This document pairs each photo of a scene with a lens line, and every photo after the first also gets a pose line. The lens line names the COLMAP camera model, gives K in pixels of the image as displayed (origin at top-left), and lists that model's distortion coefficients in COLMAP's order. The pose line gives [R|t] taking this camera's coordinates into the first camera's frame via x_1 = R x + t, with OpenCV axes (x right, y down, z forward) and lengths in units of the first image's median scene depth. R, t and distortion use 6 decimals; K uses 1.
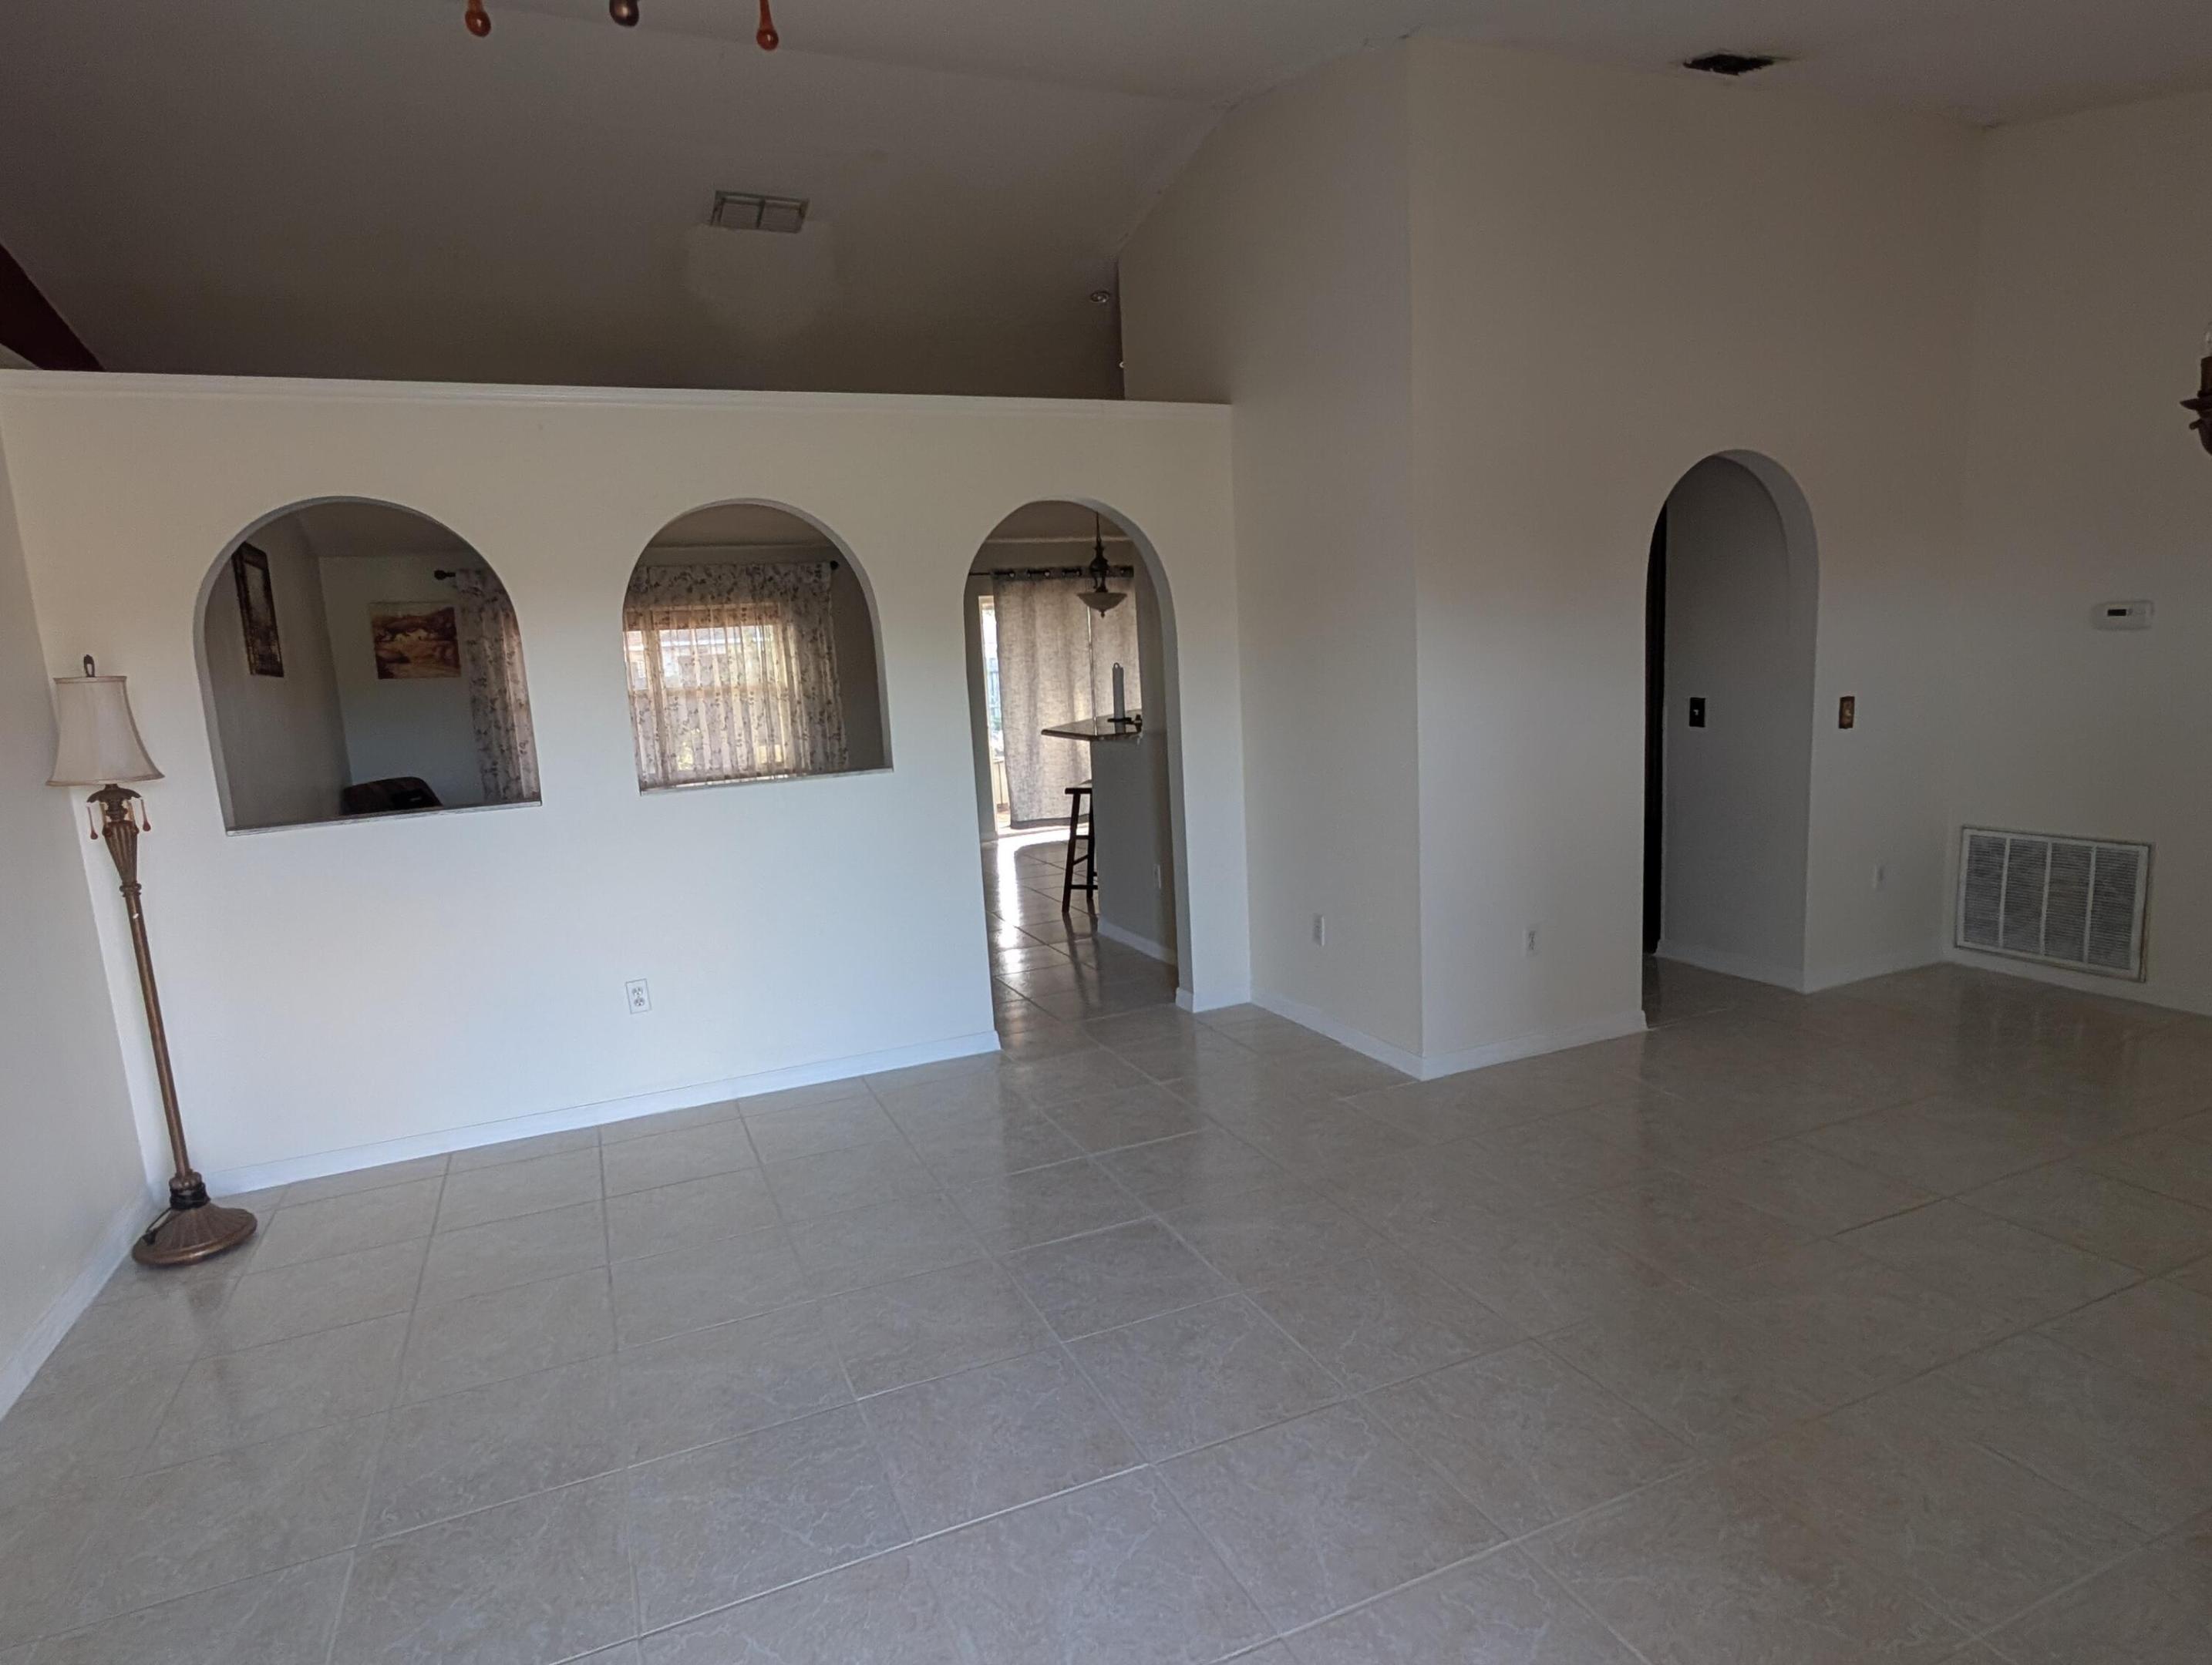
lens RADIAL K [[1223.5, 0, 1091.2], [0, 1223.5, 844.0], [0, 0, 1]] dist [0.002810, 0.001395]
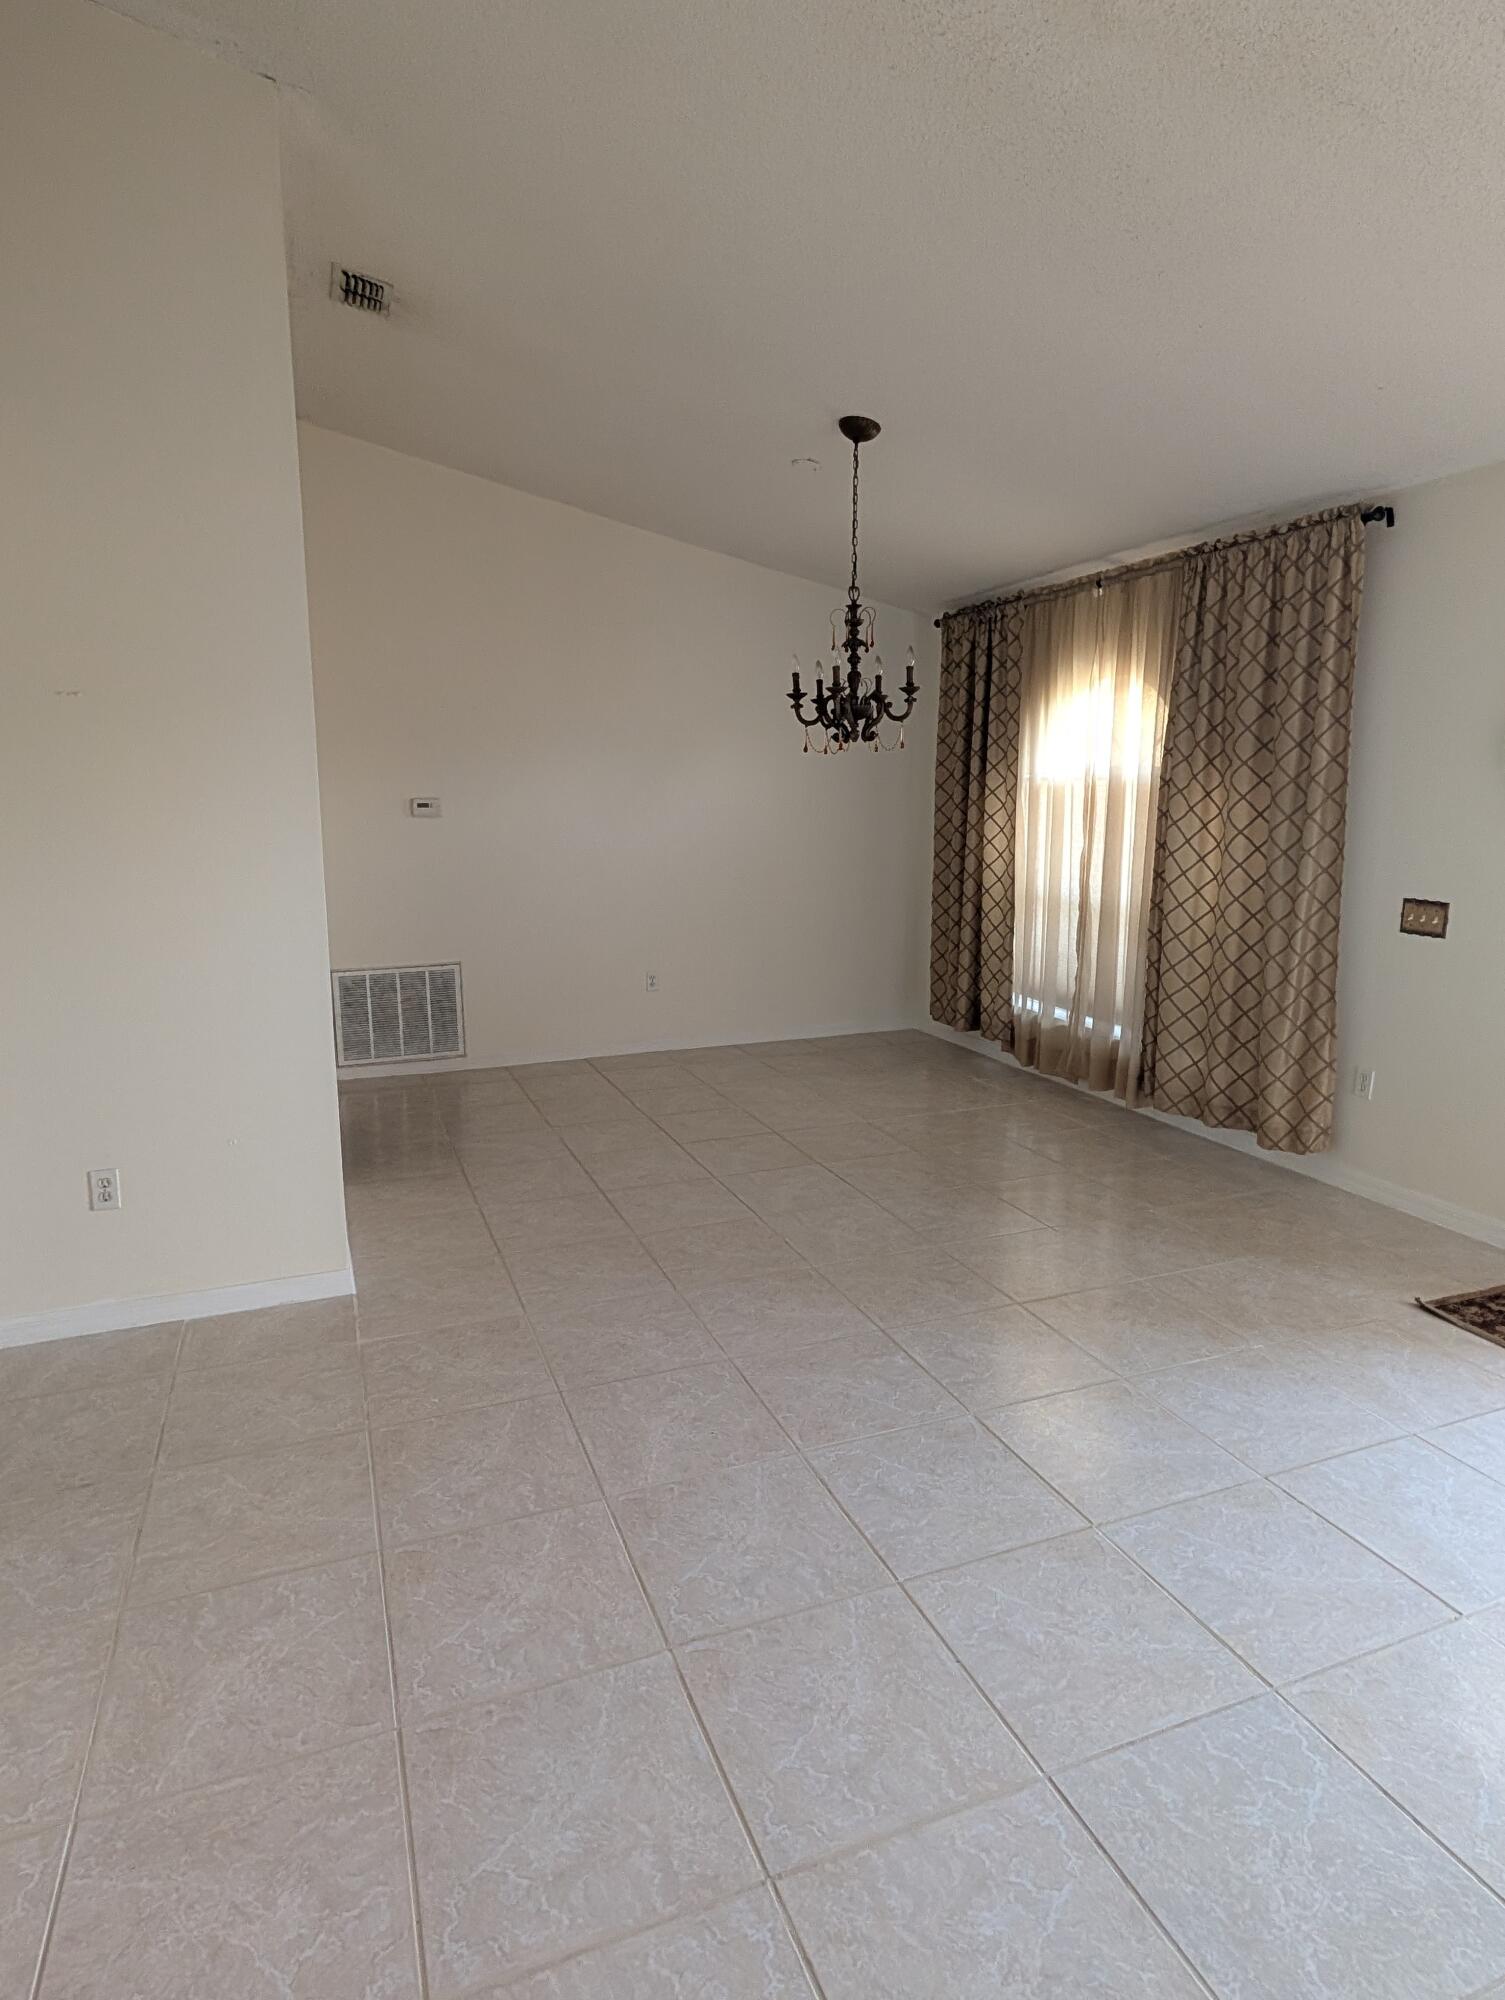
lens RADIAL K [[1106.4, 0, 746.1], [0, 1106.4, 972.2], [0, 0, 1]] dist [0.002810, 0.001395]
pose [[0.034798, -0.099396, 0.994439, -0.445052], [0.156682, 0.983280, 0.092798, -0.057834], [-0.987036, 0.152581, 0.049789, 0.589952]]
